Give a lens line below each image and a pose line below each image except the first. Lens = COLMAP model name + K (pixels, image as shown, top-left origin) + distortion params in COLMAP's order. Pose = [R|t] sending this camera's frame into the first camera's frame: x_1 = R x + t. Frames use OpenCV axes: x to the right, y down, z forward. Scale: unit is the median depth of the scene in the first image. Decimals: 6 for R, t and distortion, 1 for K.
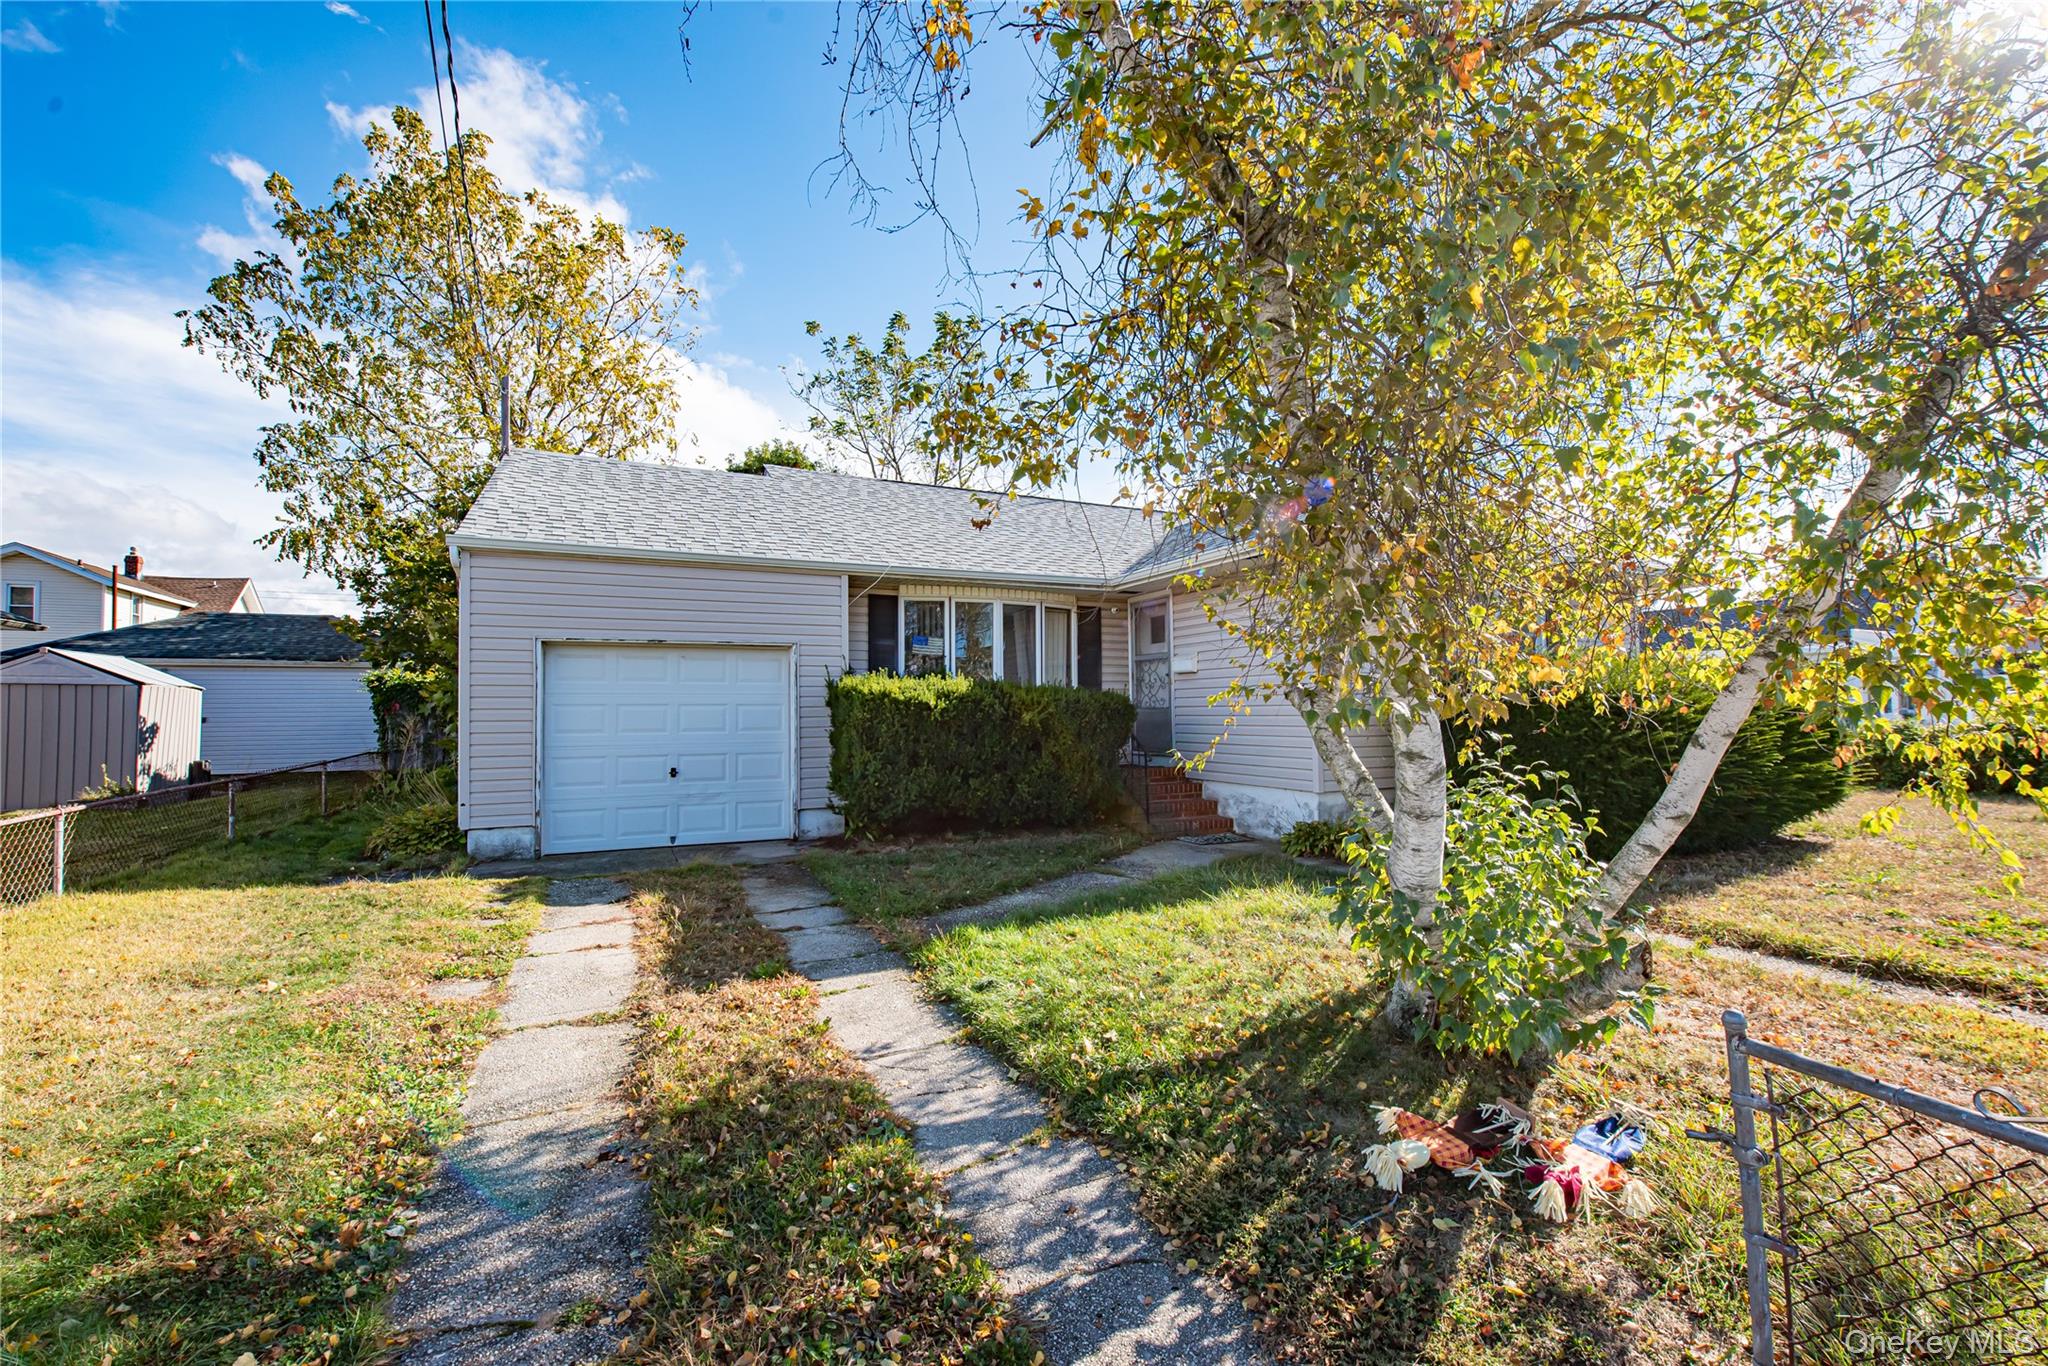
lens RADIAL K [[845.2, 0, 1024.0], [0, 845.2, 683.0], [0, 0, 1]] dist [-0.000784, 0.000108]
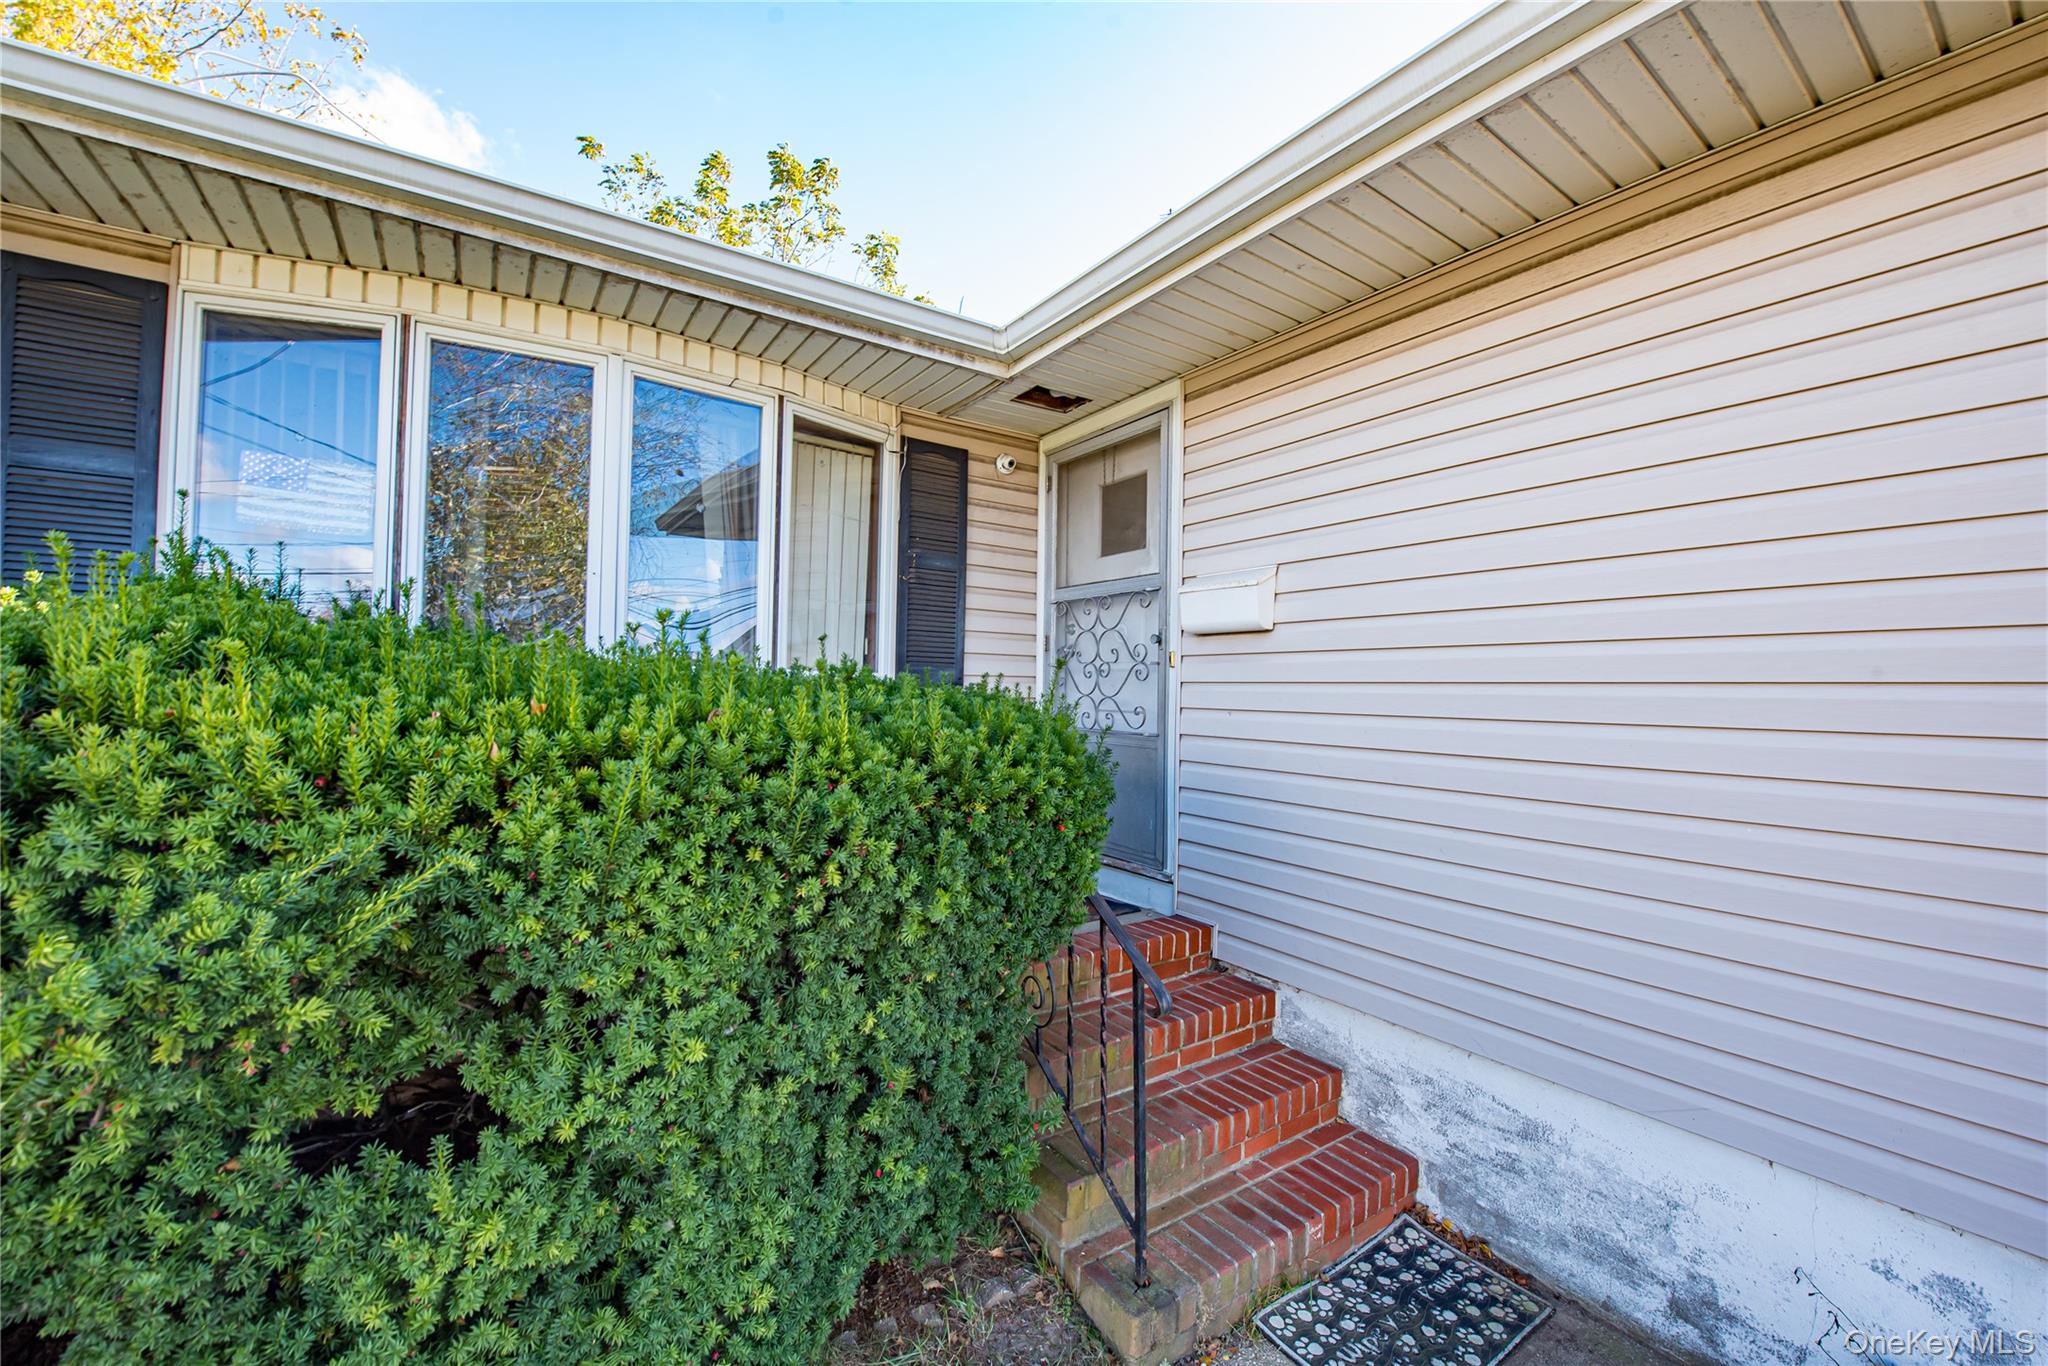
lens RADIAL K [[805.8, 0, 1022.7], [0, 805.8, 686.0], [0, 0, 1]] dist [-0.014807, -0.000928]
pose [[0.987906, 0.031004, 0.151924, 0.088152], [-0.033845, 0.999297, 0.016153, 0.007538], [-0.151316, -0.021100, 0.988260, 0.890834]]
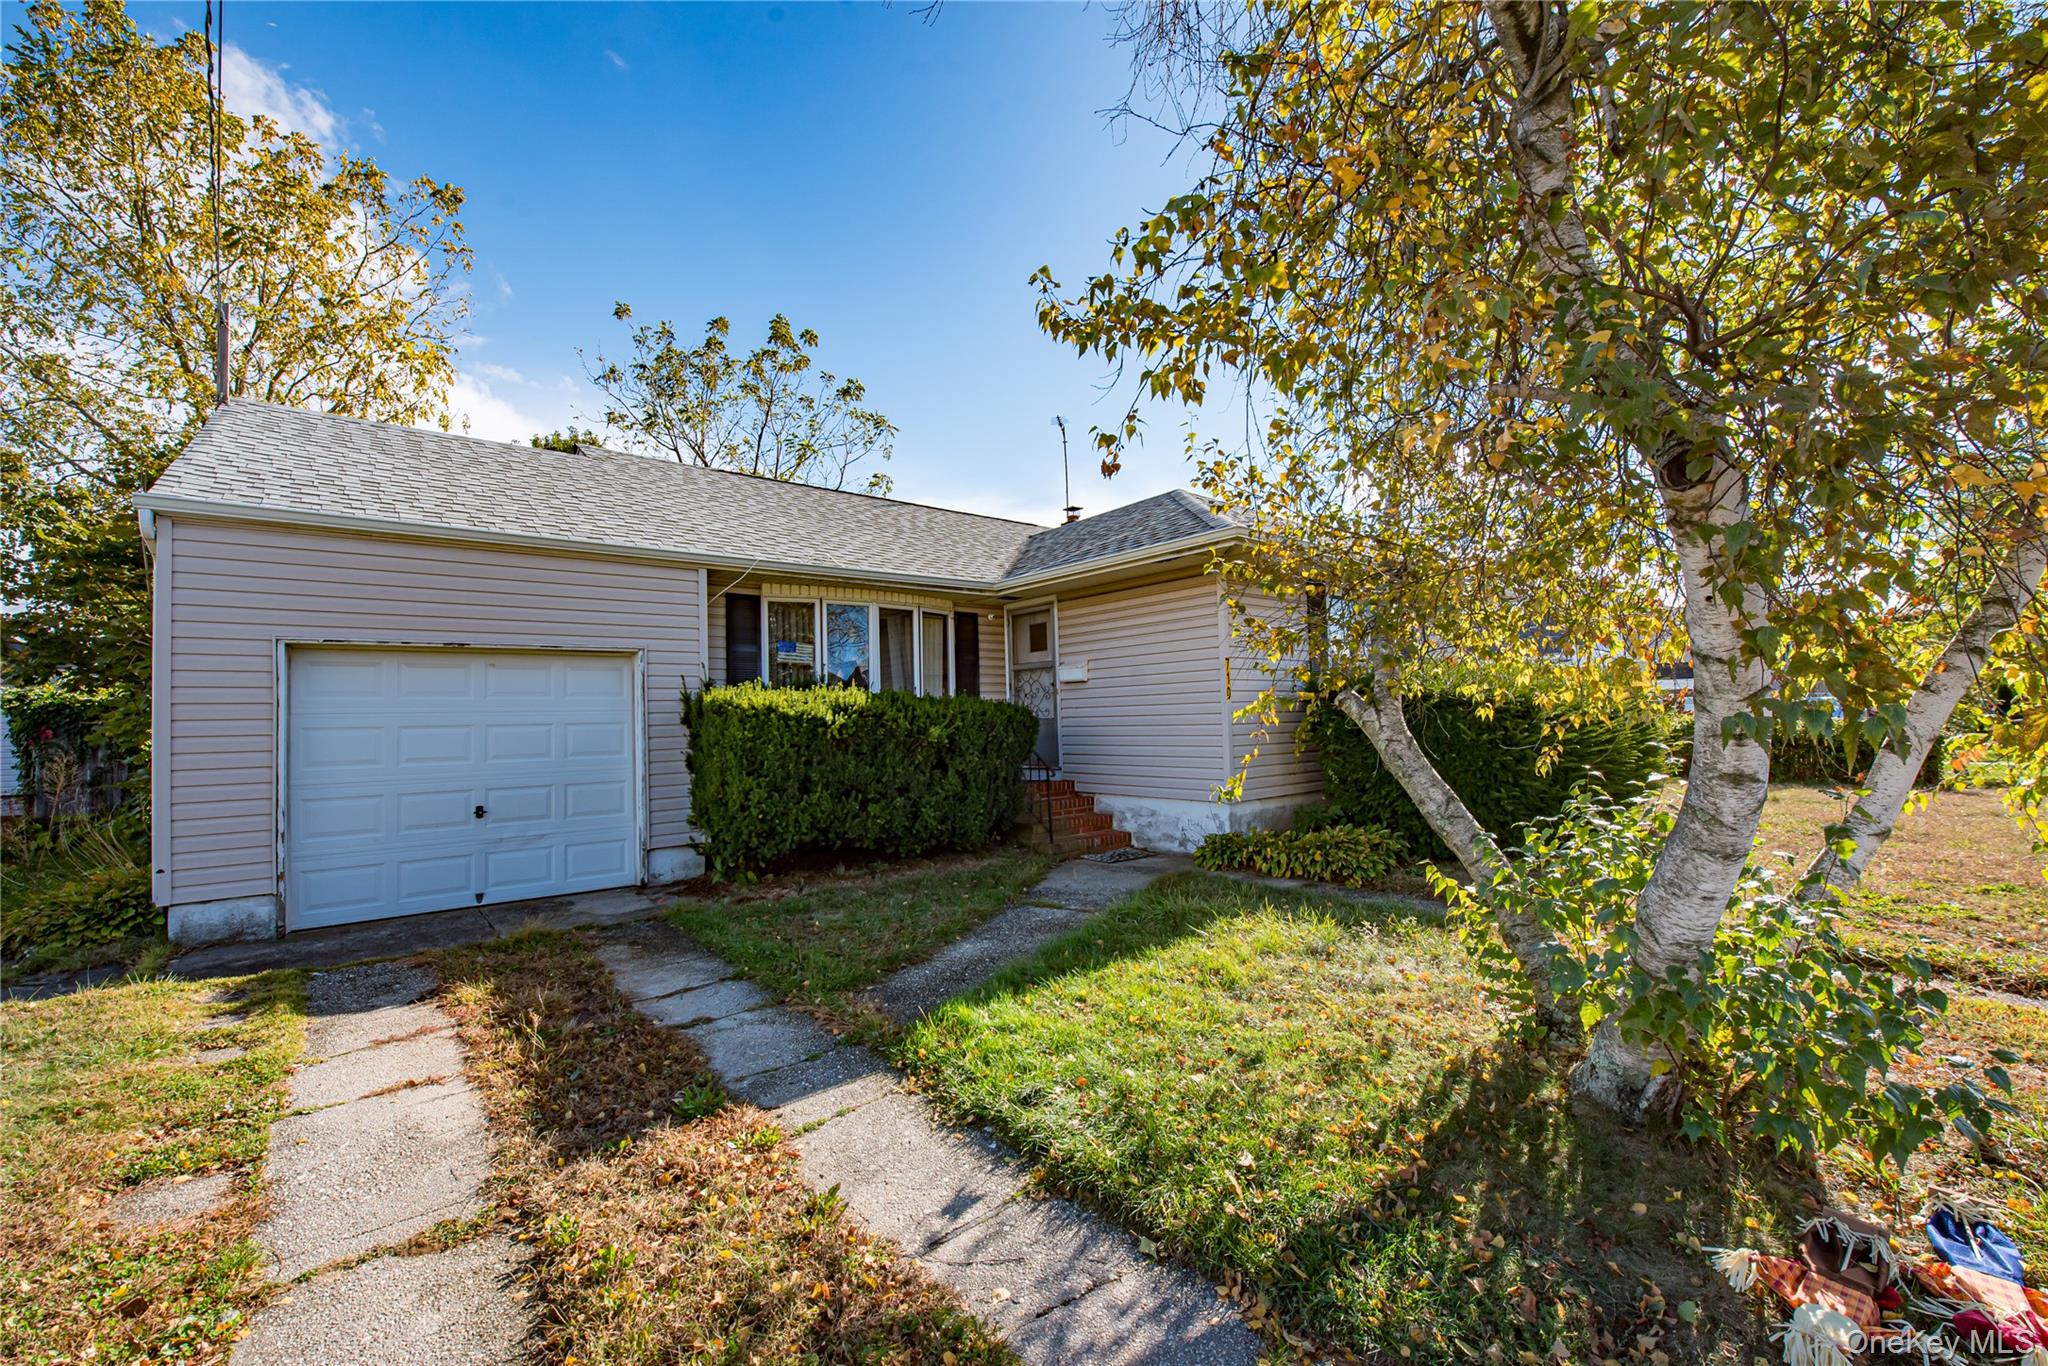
lens RADIAL K [[805.8, 0, 1022.7], [0, 805.8, 686.0], [0, 0, 1]] dist [-0.014807, -0.000928]
pose [[0.968259, -0.007388, 0.249841, -0.117449], [0.010204, 0.999898, -0.009977, 0.001340], [-0.249741, 0.012210, 0.968236, 0.161246]]
